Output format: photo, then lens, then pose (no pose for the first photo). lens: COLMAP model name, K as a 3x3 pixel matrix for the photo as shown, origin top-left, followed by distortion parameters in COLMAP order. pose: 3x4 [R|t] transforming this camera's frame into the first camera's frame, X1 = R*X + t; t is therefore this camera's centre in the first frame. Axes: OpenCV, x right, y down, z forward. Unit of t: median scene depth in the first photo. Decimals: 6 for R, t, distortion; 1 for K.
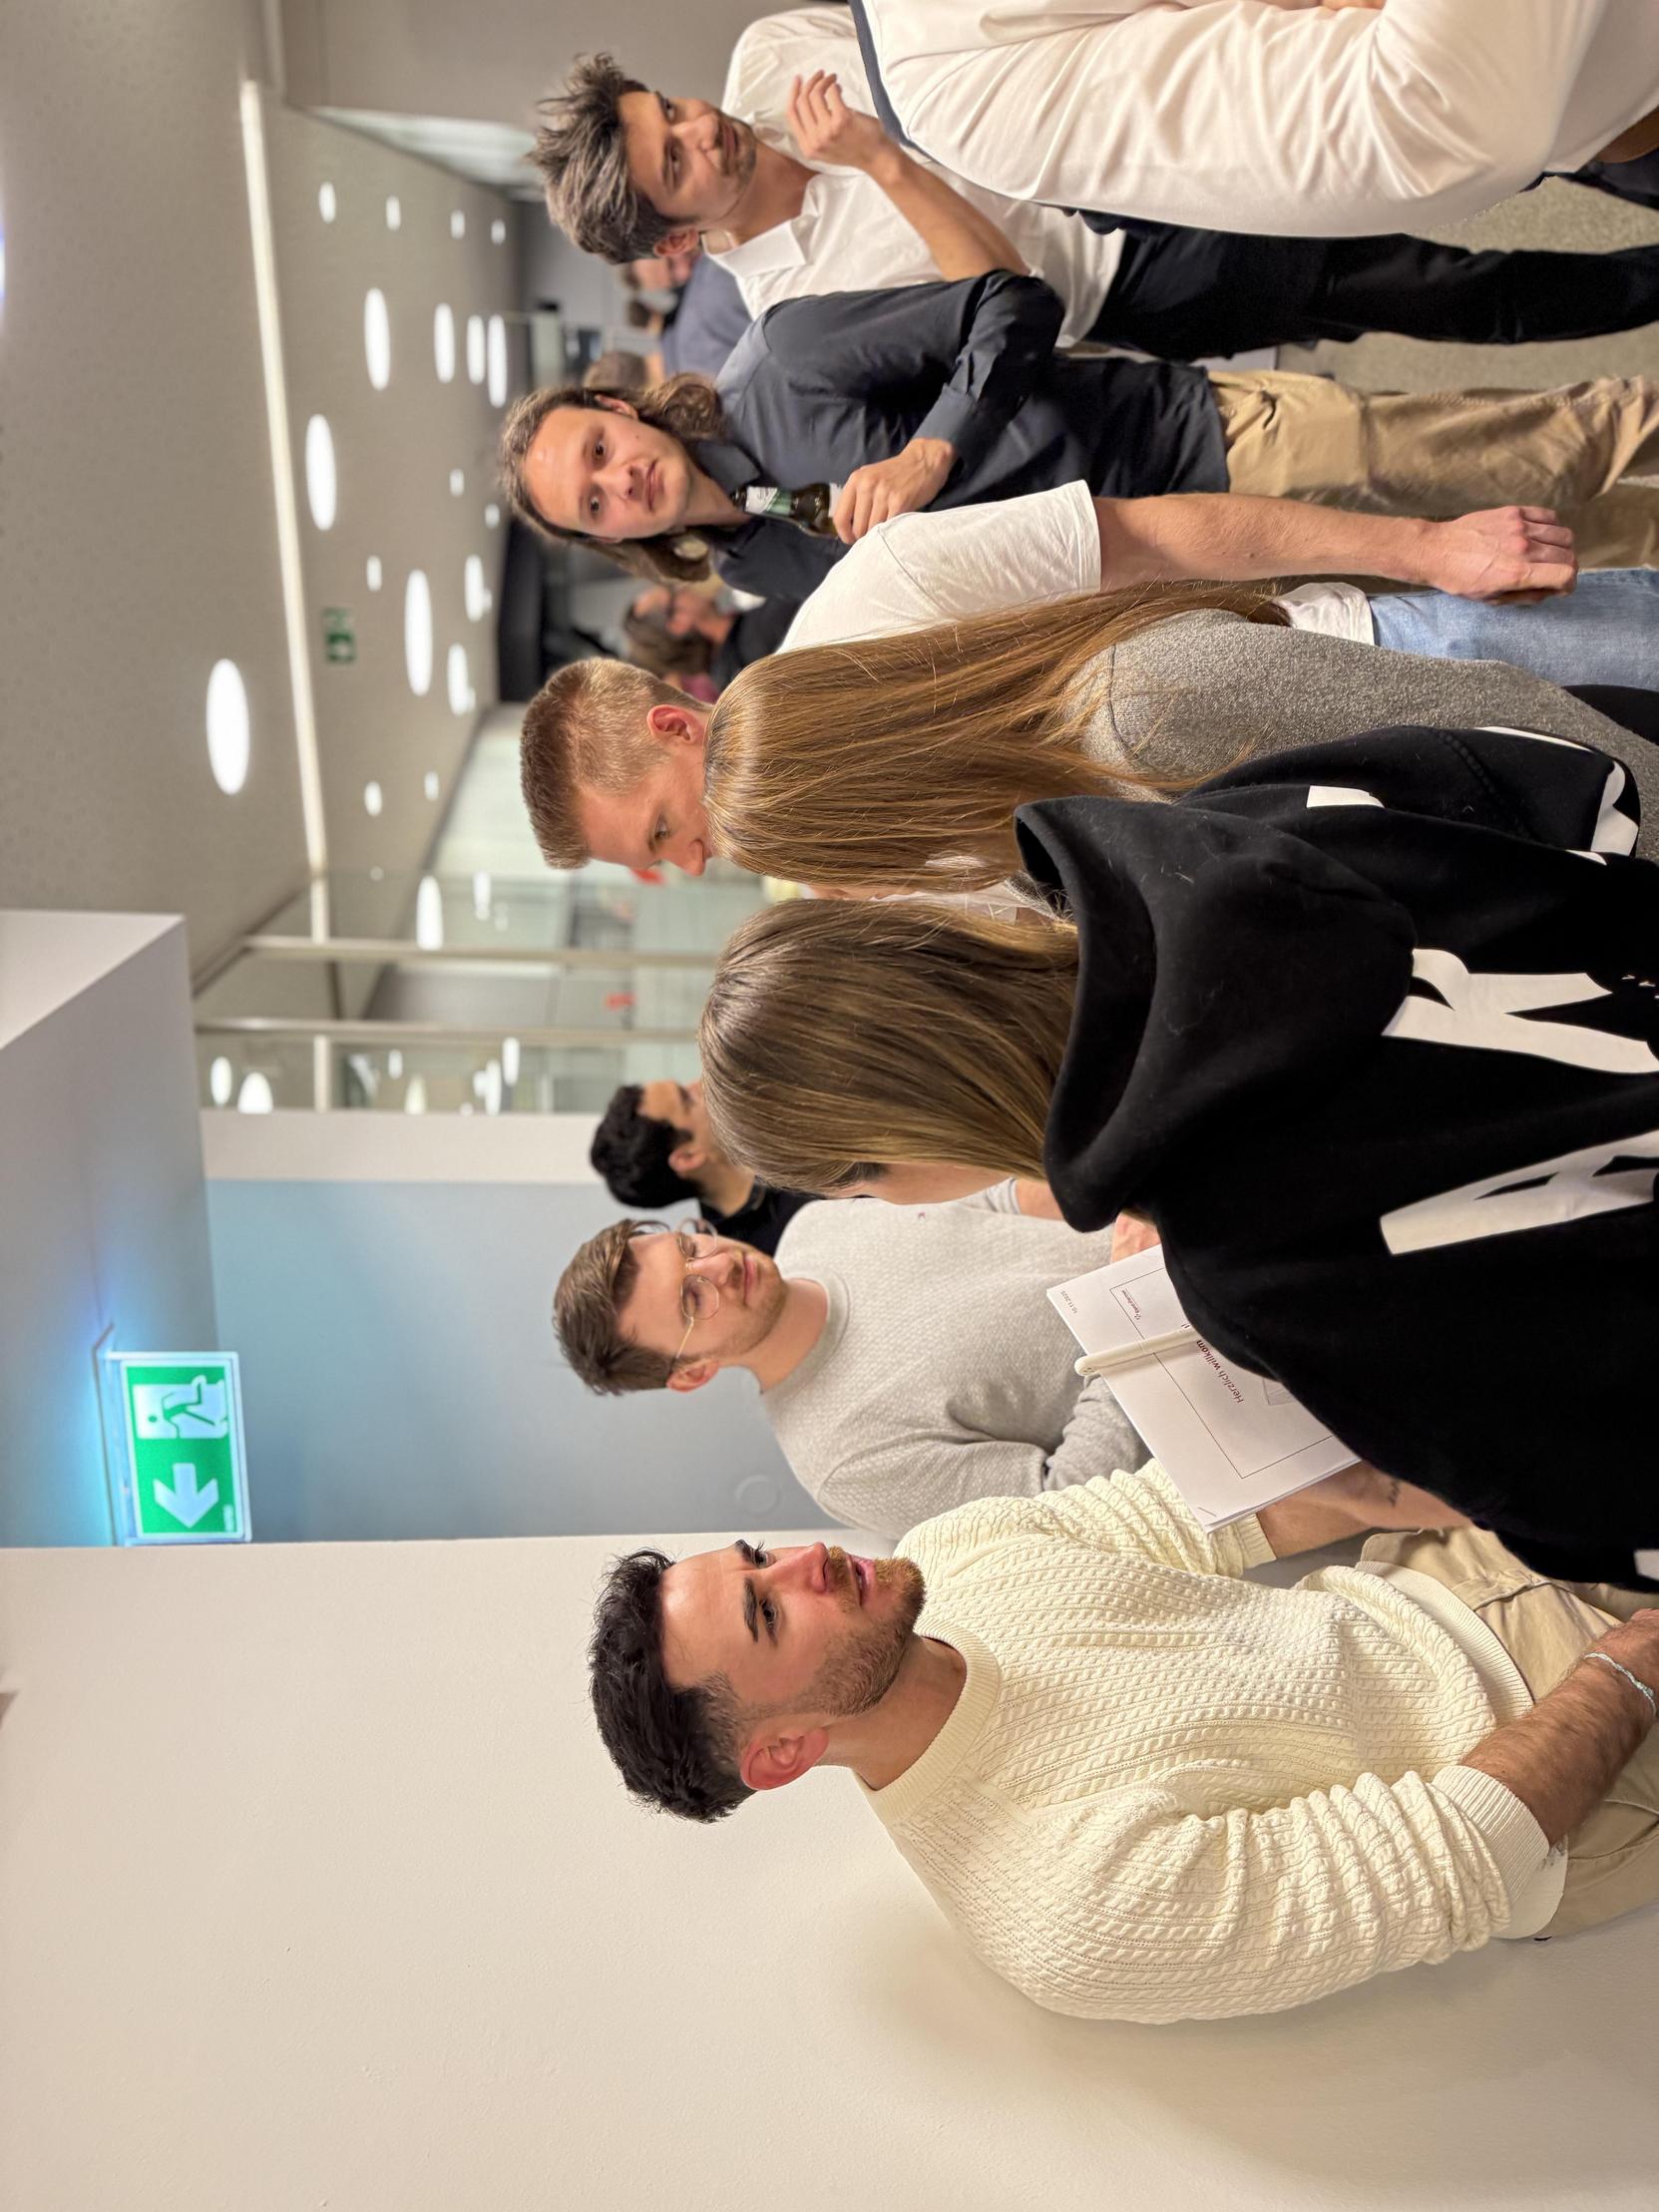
lens RADIAL K [[1560.2, 0, 847.0], [0, 1560.2, 1072.9], [0, 0, 1]] dist [0.043210, -0.041114]
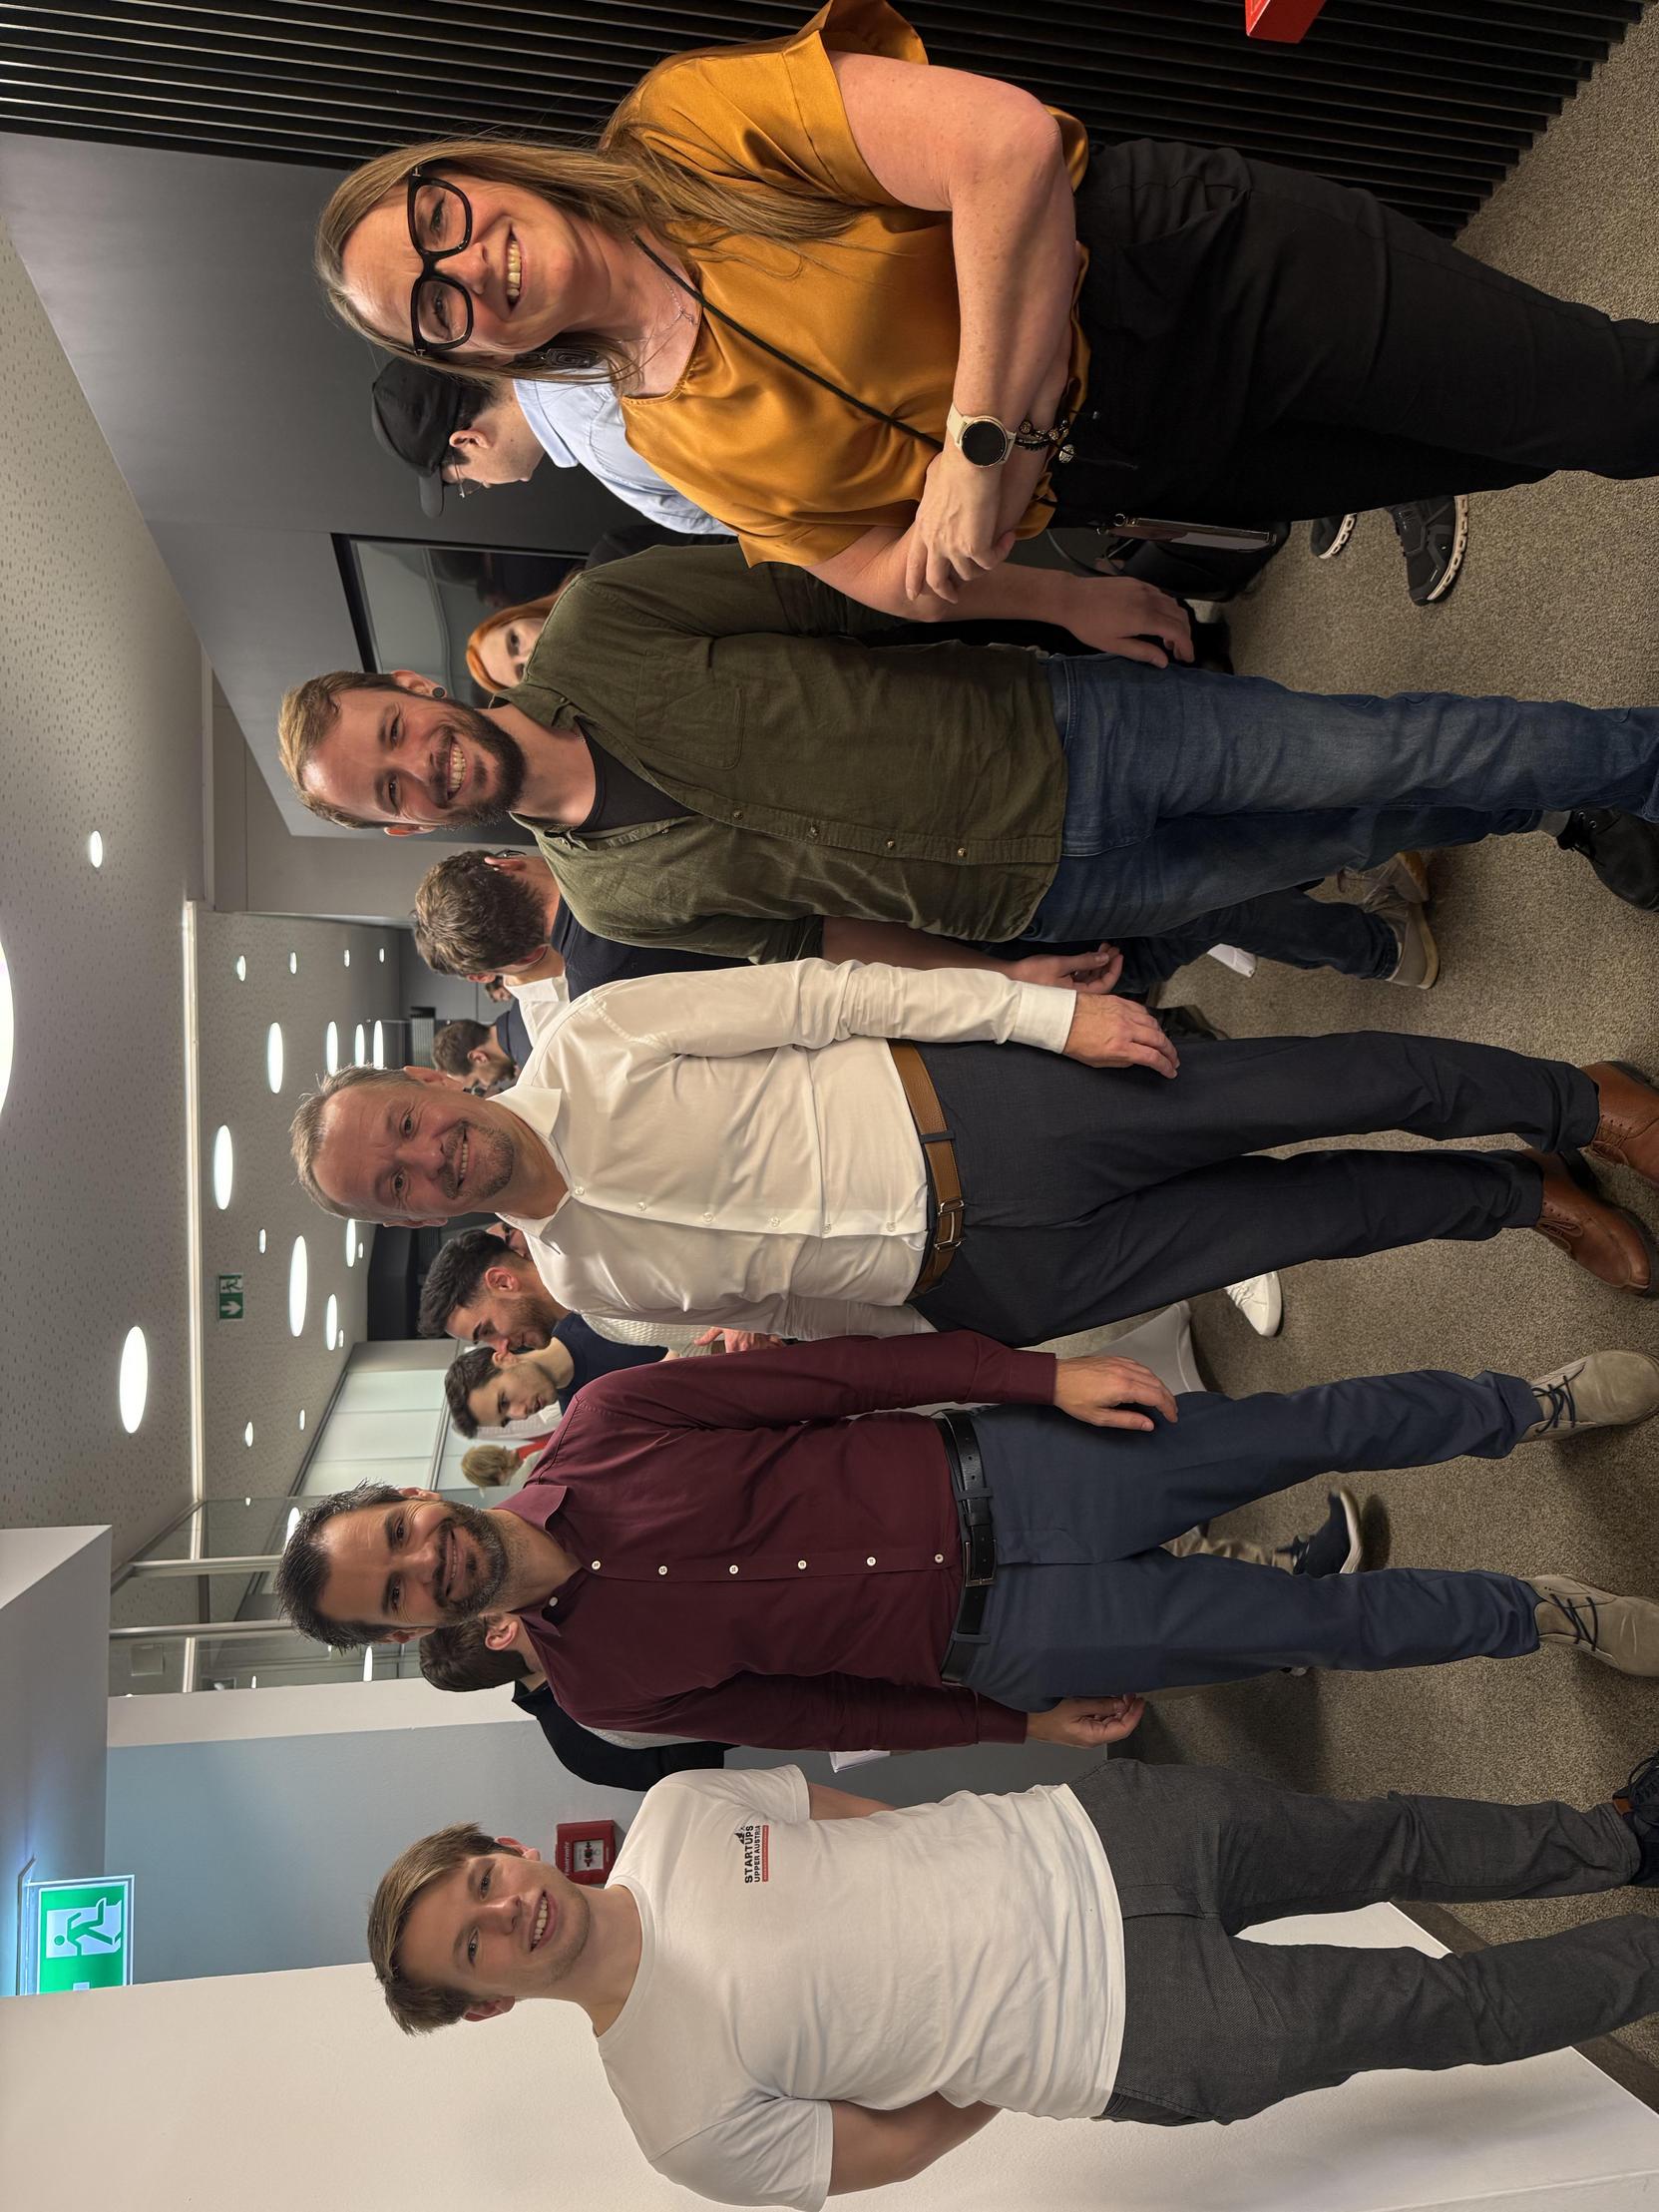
lens RADIAL K [[1560.2, 0, 805.6], [0, 1560.2, 1072.6], [0, 0, 1]] dist [0.043210, -0.041114]
pose [[0.996132, -0.063594, 0.060635, 0.045735], [0.081597, 0.925517, -0.369812, 0.037334], [-0.032601, 0.373329, 0.927126, -0.168950]]
